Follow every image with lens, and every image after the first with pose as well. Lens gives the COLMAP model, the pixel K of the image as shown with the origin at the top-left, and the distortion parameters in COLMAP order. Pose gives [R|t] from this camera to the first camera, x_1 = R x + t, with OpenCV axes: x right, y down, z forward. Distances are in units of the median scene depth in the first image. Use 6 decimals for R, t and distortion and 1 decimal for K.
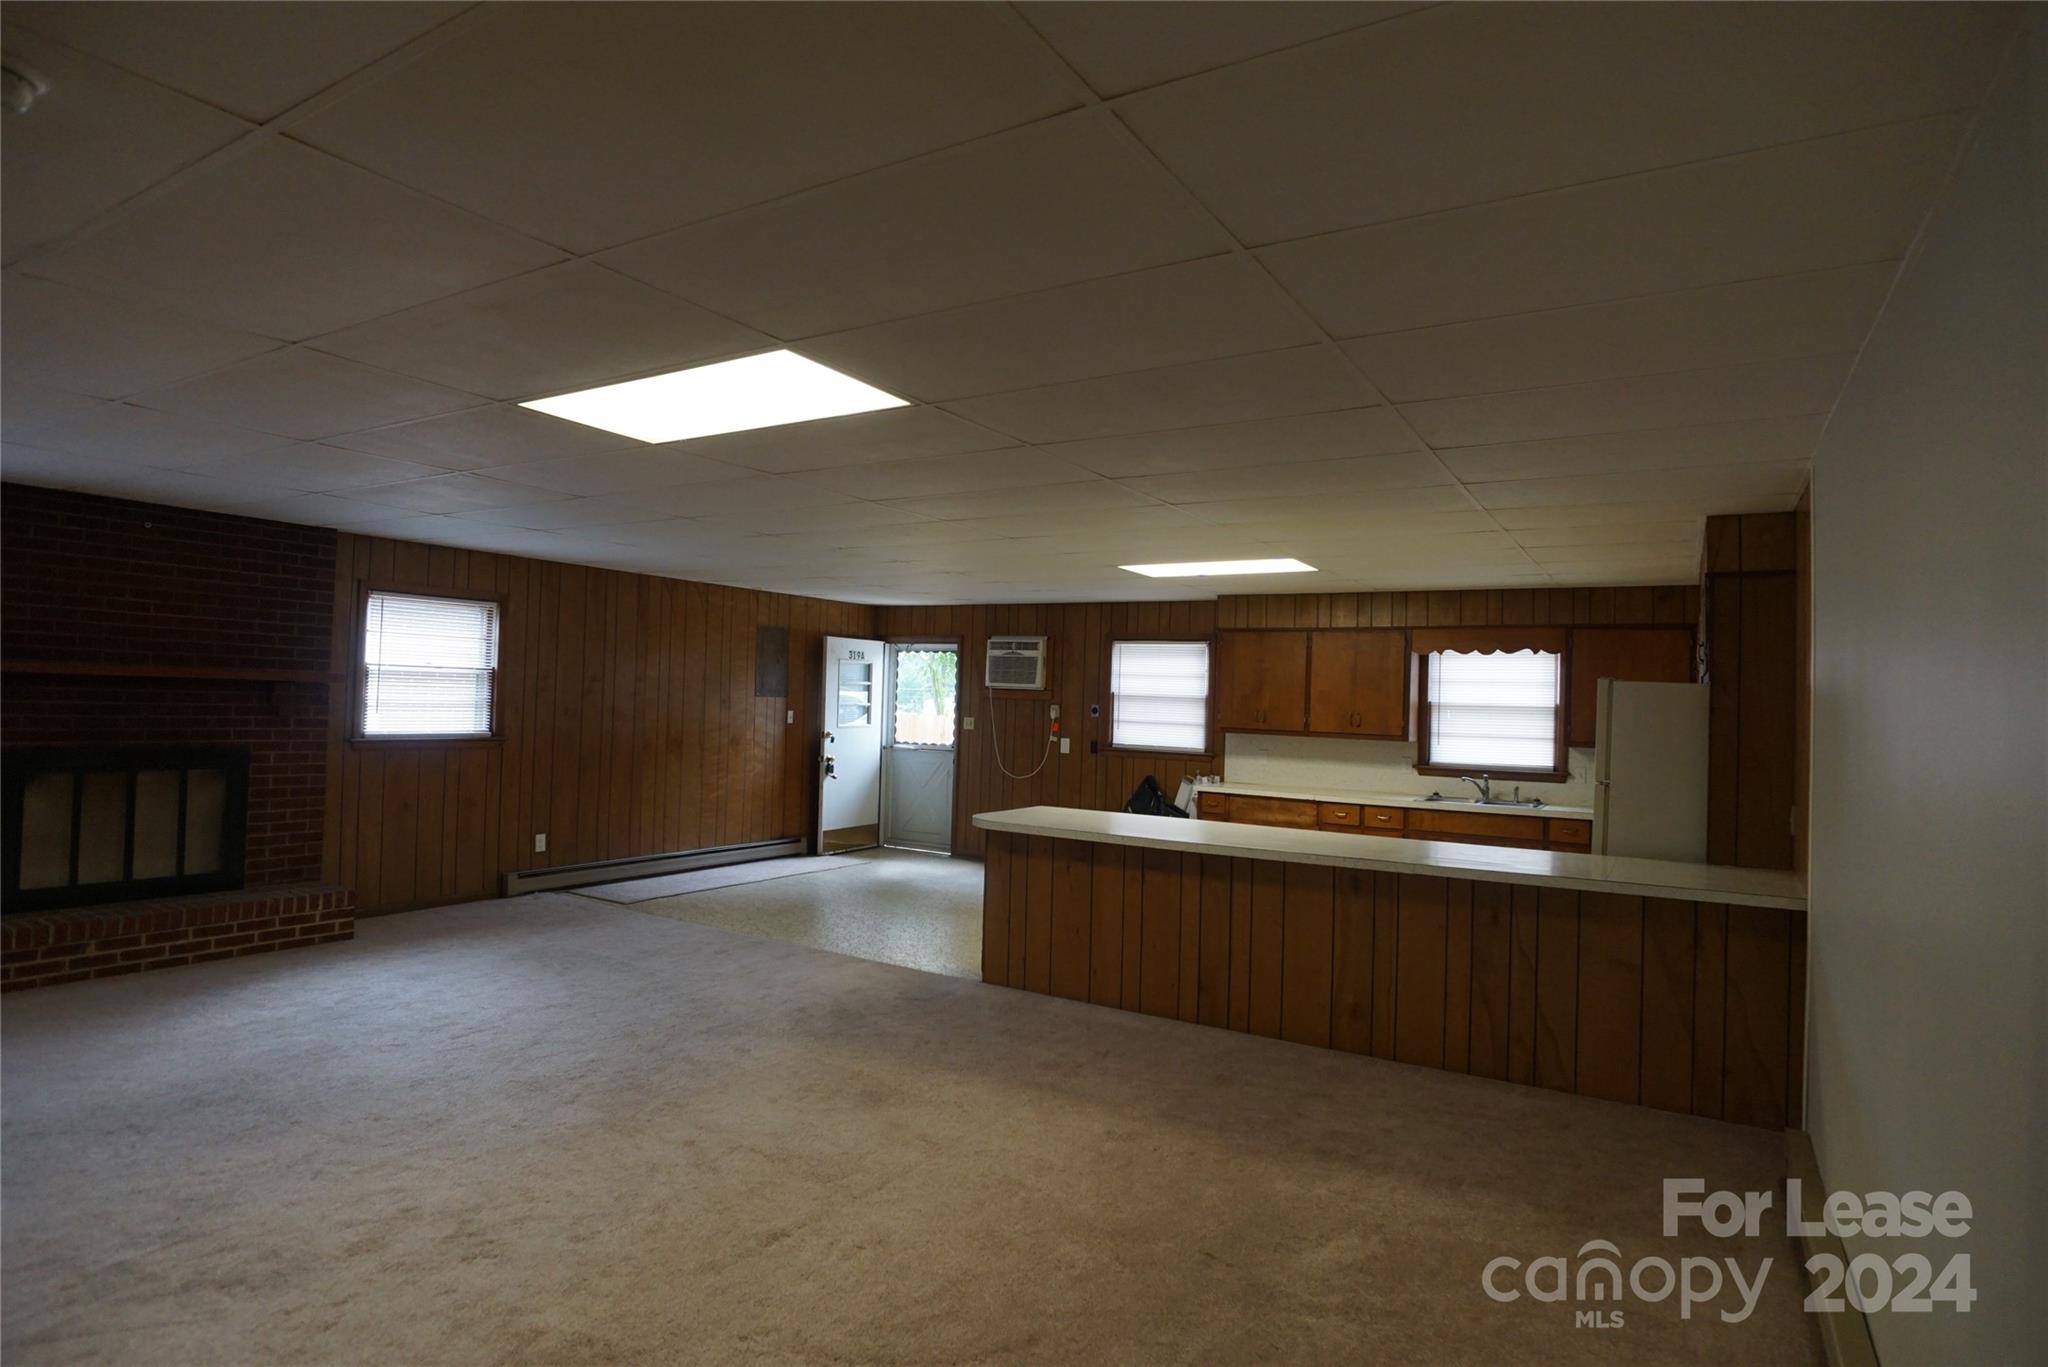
lens RADIAL K [[1090.8, 0, 1026.2], [0, 1090.8, 668.6], [0, 0, 1]] dist [-0.041464, 0.010975]
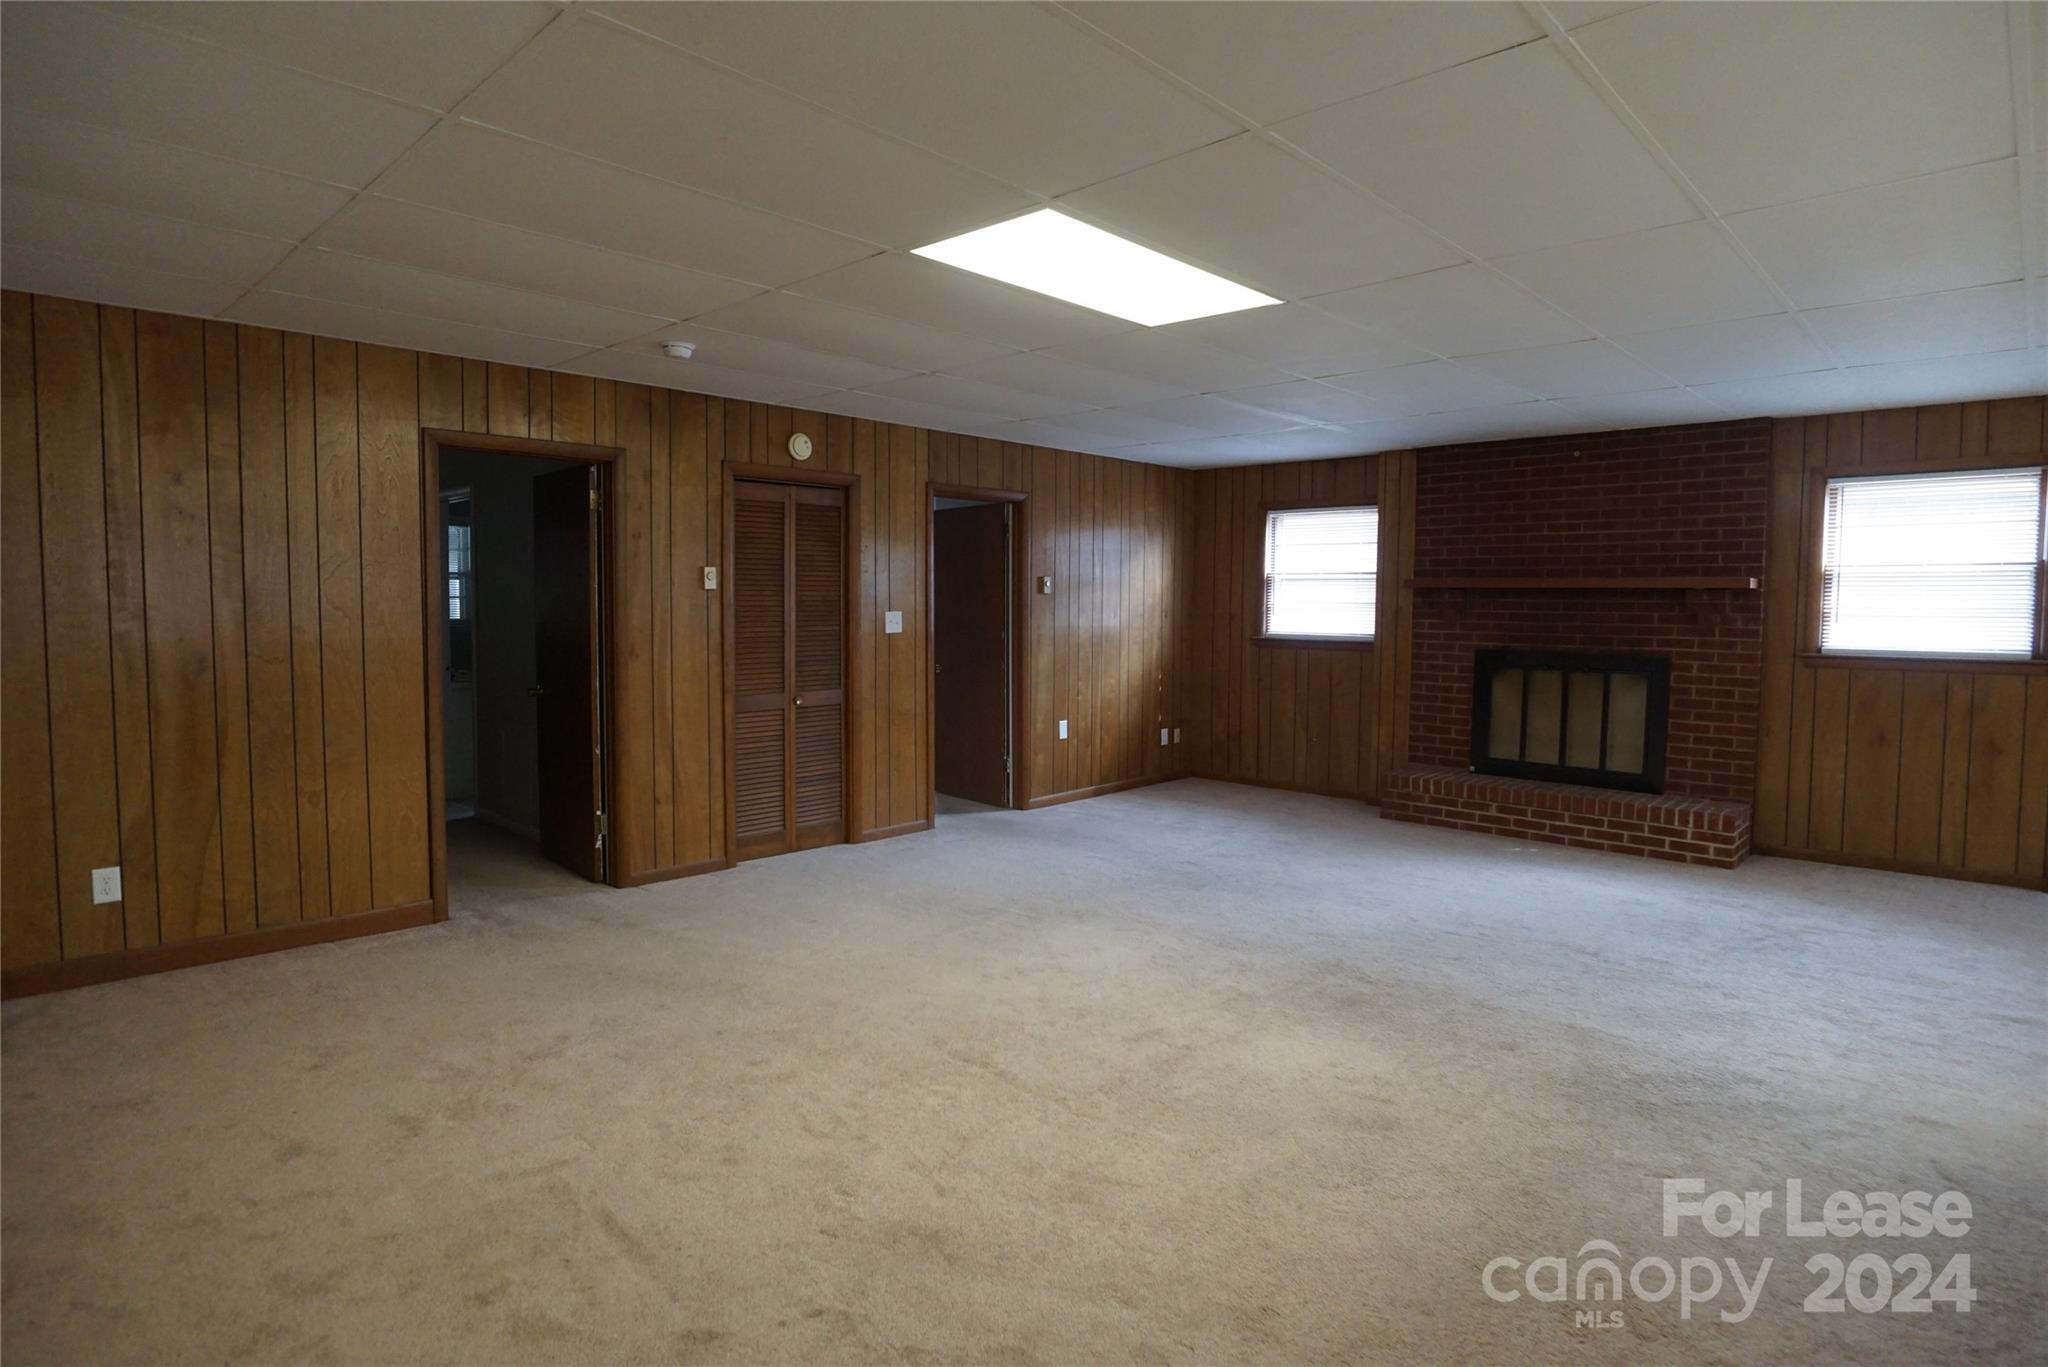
lens RADIAL K [[1195.6, 0, 1062.9], [0, 1195.6, 658.9], [0, 0, 1]] dist [-0.000576, 0.000117]
pose [[-0.198578, 0.025478, -0.979754, 0.505250], [0.021986, 0.999526, 0.021536, 0.041067], [0.979838, -0.017264, -0.199044, 0.687279]]
